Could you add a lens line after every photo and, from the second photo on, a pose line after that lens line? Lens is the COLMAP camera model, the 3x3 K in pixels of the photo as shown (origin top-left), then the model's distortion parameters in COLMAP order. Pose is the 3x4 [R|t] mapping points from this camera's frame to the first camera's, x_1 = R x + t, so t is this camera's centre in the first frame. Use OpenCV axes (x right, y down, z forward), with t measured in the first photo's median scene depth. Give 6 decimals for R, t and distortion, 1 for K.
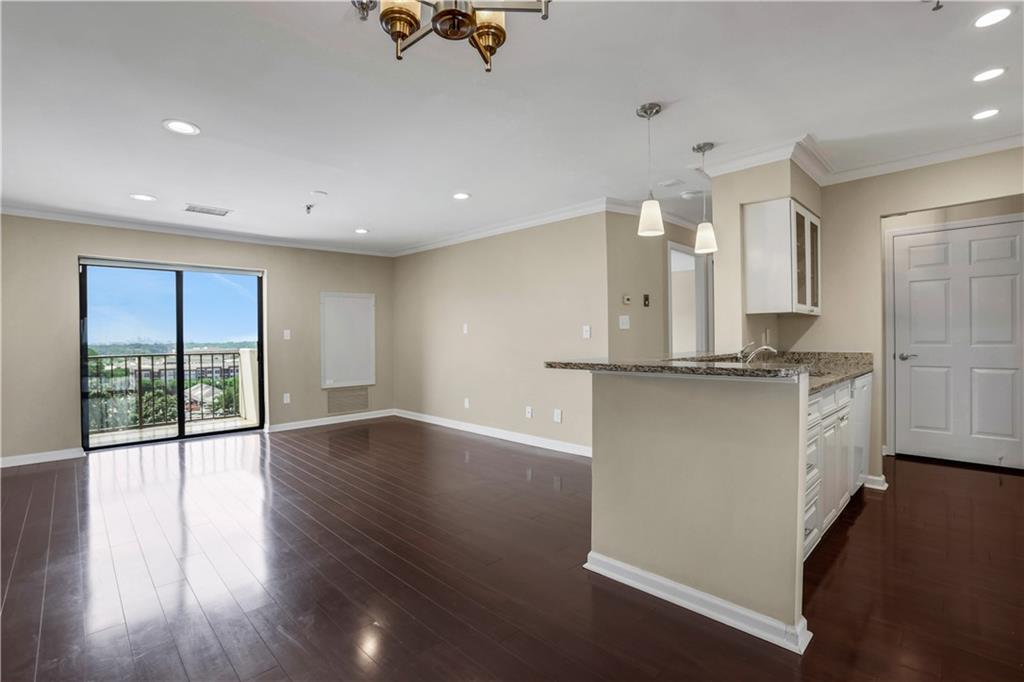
lens RADIAL K [[467.5, 0, 512.0], [0, 467.5, 341.0], [0, 0, 1]] dist [-0.073144, 0.027616]
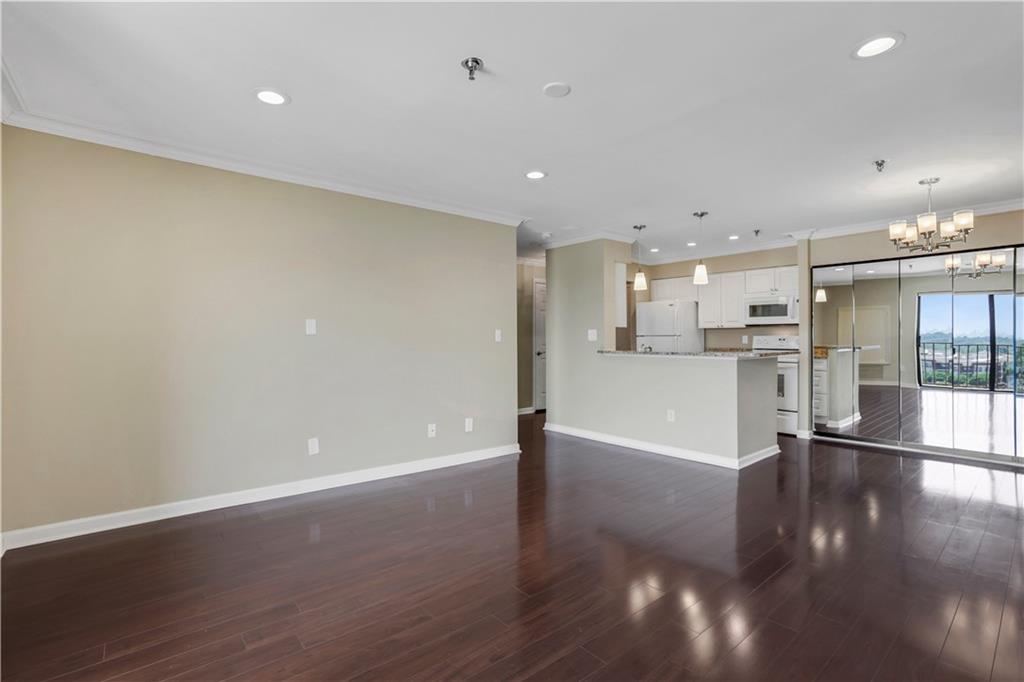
lens RADIAL K [[461.6, 0, 514.5], [0, 461.6, 337.7], [0, 0, 1]] dist [-0.025309, -0.000128]
pose [[0.088432, 0.009754, 0.996034, -0.900523], [0.009648, 0.999897, -0.010649, -0.004693], [-0.996036, 0.010551, 0.088329, 0.916763]]
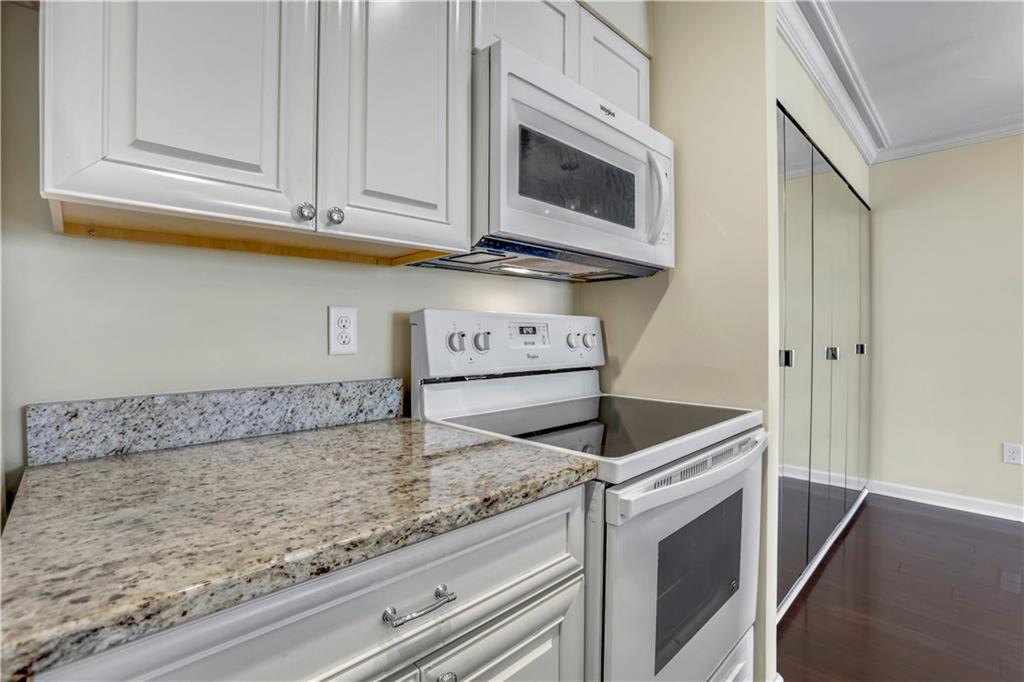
lens RADIAL K [[461.6, 0, 514.5], [0, 461.6, 337.7], [0, 0, 1]] dist [-0.025309, -0.000128]
pose [[-0.999961, 0.008845, 0.000208, 0.579833], [0.008848, 0.999783, 0.018837, -0.007111], [-0.000041, 0.018838, -0.999823, 0.556525]]
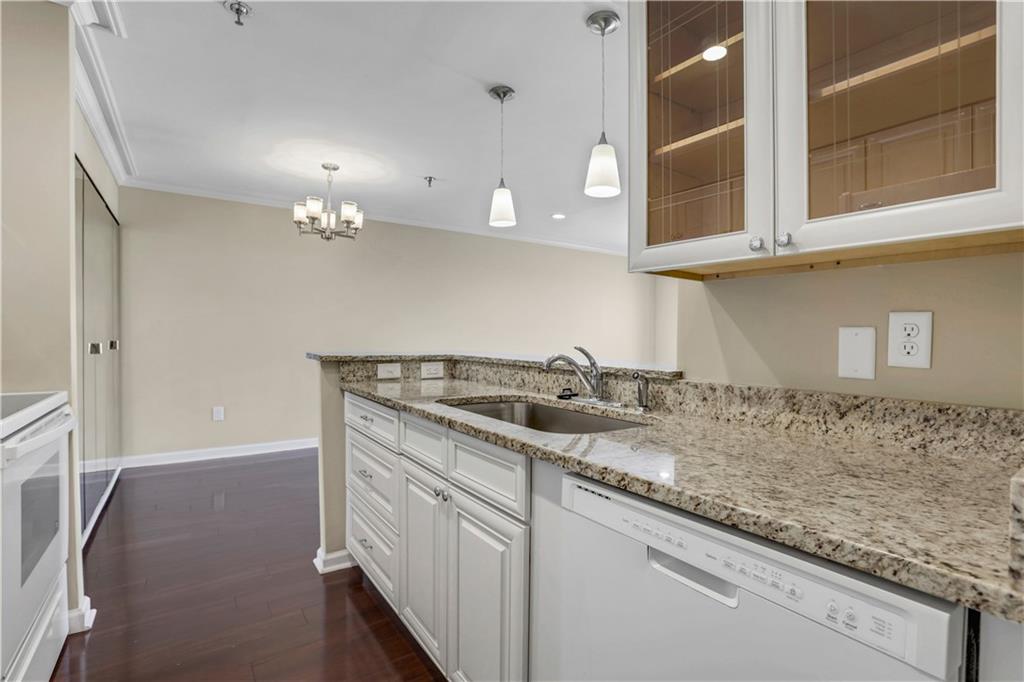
lens RADIAL K [[474.1, 0, 508.1], [0, 474.1, 340.8], [0, 0, 1]] dist [-0.090439, 0.032301]
pose [[-0.157315, 0.021631, -0.987312, 0.729822], [-0.012233, 0.999641, 0.023850, -0.007389], [0.987473, 0.015830, -0.156993, 0.680517]]
